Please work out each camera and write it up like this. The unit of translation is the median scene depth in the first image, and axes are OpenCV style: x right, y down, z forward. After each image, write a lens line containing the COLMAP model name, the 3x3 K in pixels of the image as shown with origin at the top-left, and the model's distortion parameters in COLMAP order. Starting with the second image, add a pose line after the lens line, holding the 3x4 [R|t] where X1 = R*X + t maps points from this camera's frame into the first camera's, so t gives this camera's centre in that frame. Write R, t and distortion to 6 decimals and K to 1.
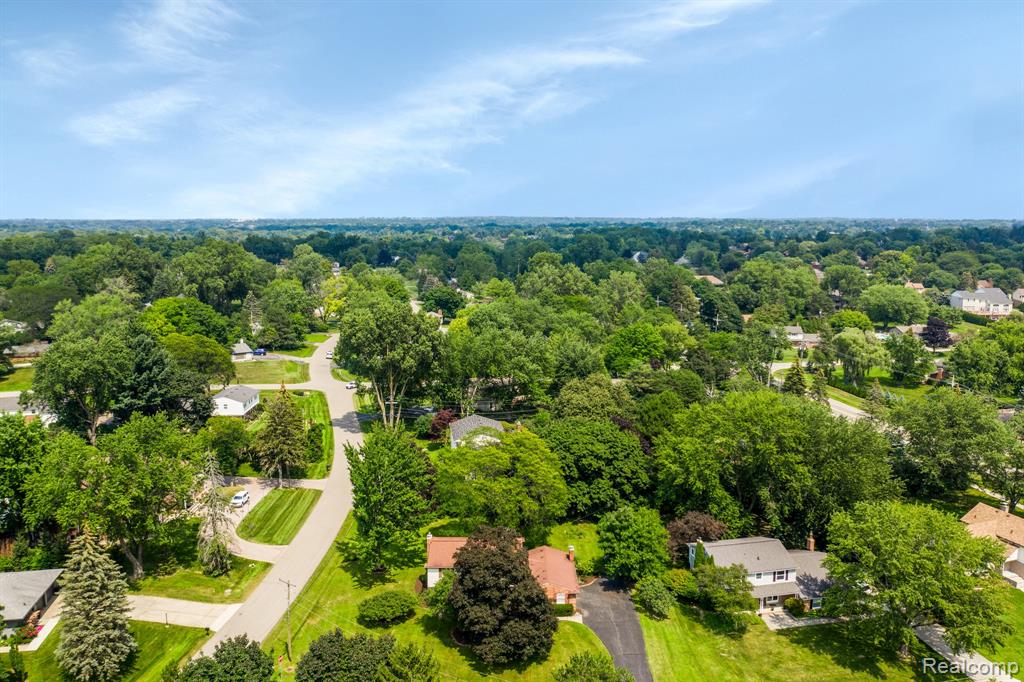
lens RADIAL K [[809.0, 0, 511.1], [0, 809.0, 341.6], [0, 0, 1]] dist [-0.007162, -0.007970]
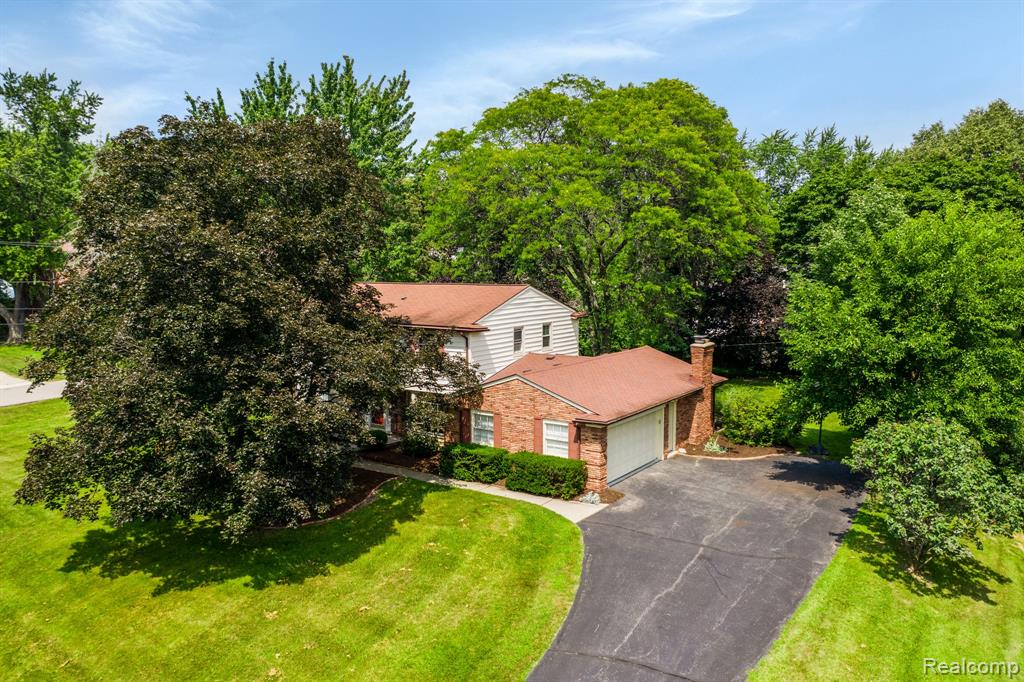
lens RADIAL K [[809.0, 0, 513.6], [0, 809.0, 341.2], [0, 0, 1]] dist [-0.007162, -0.007970]
pose [[0.828420, 0.061694, -0.556699, 0.206861], [-0.098400, 0.994488, -0.036217, 0.299640], [0.551396, 0.084782, 0.829924, 0.765360]]
